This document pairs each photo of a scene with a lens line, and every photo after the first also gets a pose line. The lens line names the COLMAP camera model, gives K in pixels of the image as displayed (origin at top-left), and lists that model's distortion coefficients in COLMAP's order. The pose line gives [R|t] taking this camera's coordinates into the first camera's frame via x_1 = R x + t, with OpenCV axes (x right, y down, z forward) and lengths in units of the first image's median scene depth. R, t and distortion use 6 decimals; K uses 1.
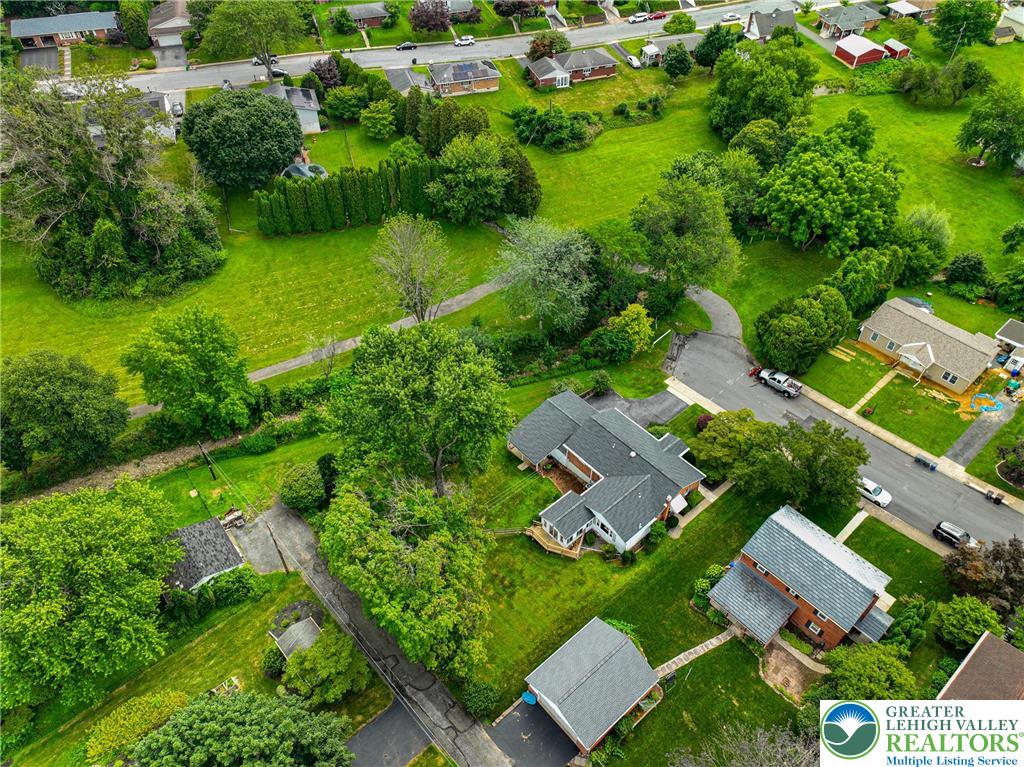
lens RADIAL K [[719.5, 0, 512.0], [0, 719.5, 383.5], [0, 0, 1]] dist [-0.007817, 0.024860]
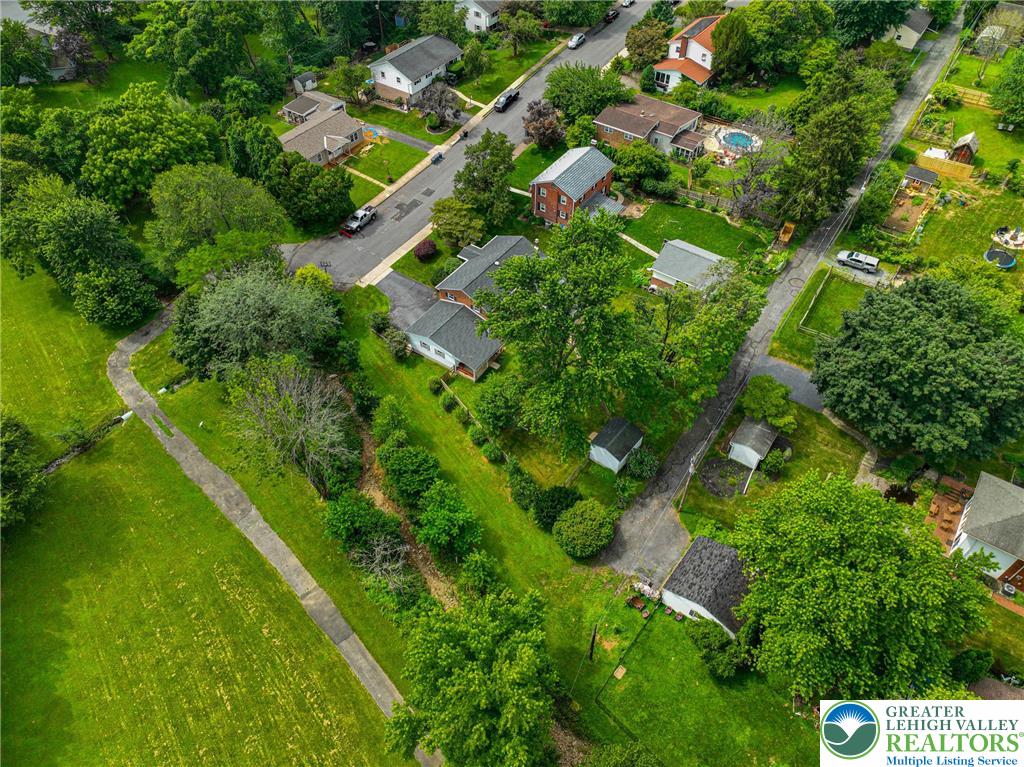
lens RADIAL K [[723.2, 0, 510.1], [0, 723.2, 383.5], [0, 0, 1]] dist [-0.001392, 0.023696]
pose [[-0.232282, -0.717121, 0.657101, -0.638642], [0.696744, 0.348710, 0.626857, -0.473805], [-0.678670, 0.603439, 0.418651, 0.518402]]
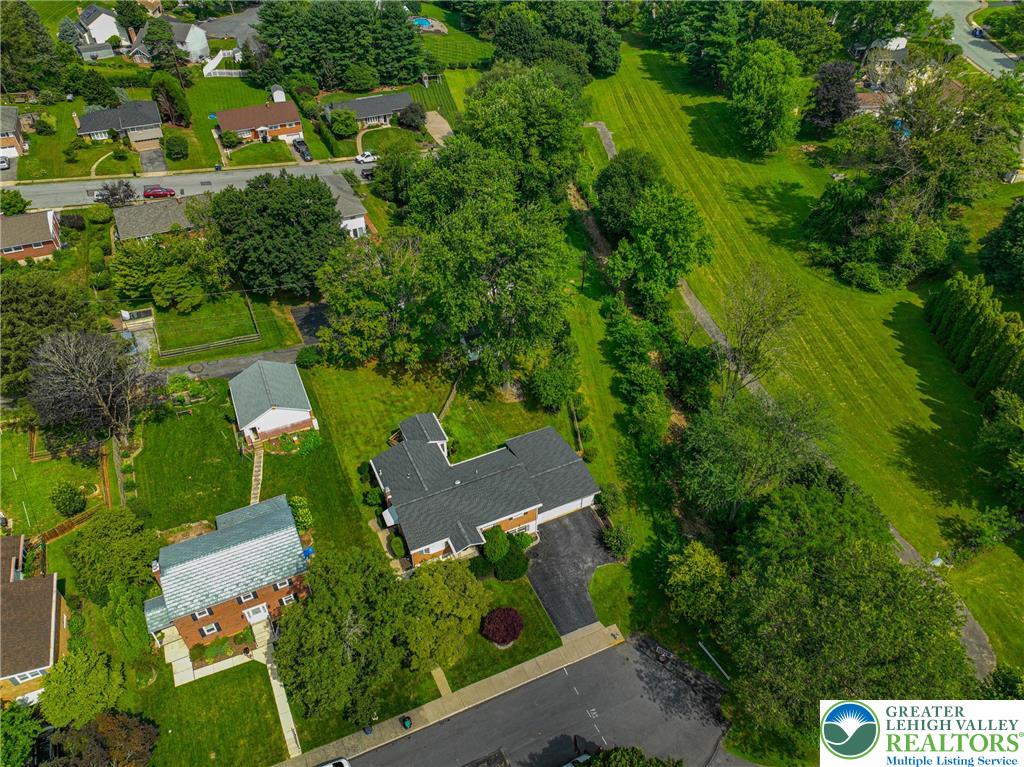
lens RADIAL K [[723.2, 0, 510.1], [0, 723.2, 383.5], [0, 0, 1]] dist [-0.001392, 0.023696]
pose [[-0.277264, 0.617516, -0.736070, 0.624256], [-0.687336, 0.407820, 0.601043, -0.452252], [0.671338, 0.672575, 0.311367, 0.580080]]
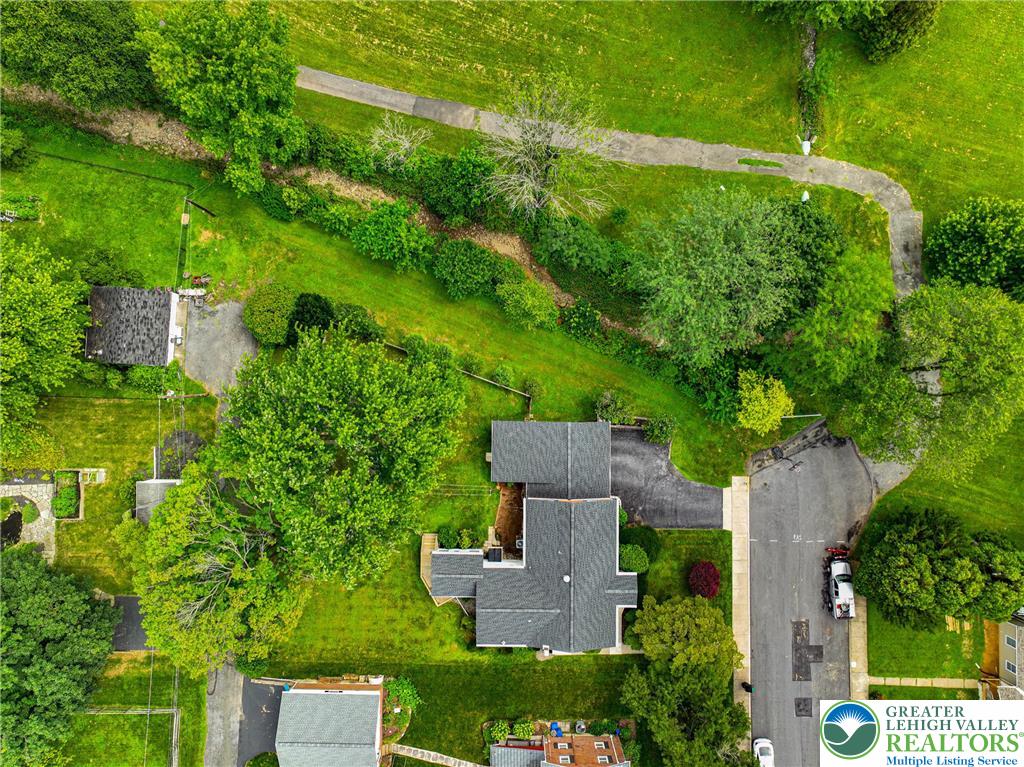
lens RADIAL K [[719.5, 0, 512.0], [0, 719.5, 383.5], [0, 0, 1]] dist [-0.007817, 0.024860]
pose [[0.745612, 0.666373, -0.003082, -0.019181], [-0.475007, 0.534722, 0.698886, -0.476395], [0.467367, -0.519634, 0.715227, 0.426637]]
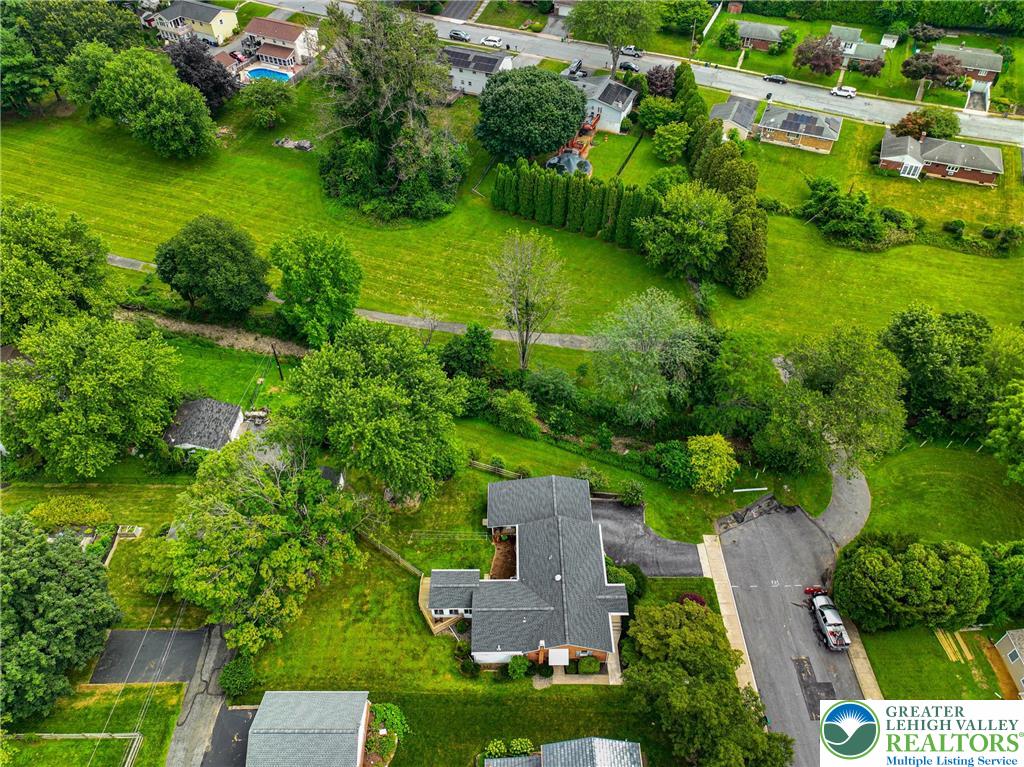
lens RADIAL K [[719.5, 0, 512.0], [0, 719.5, 383.5], [0, 0, 1]] dist [-0.007817, 0.024860]
pose [[0.756858, 0.472032, -0.452054, 0.346548], [-0.468500, 0.874093, 0.128330, -0.162738], [0.455713, 0.114660, 0.882711, 0.155145]]
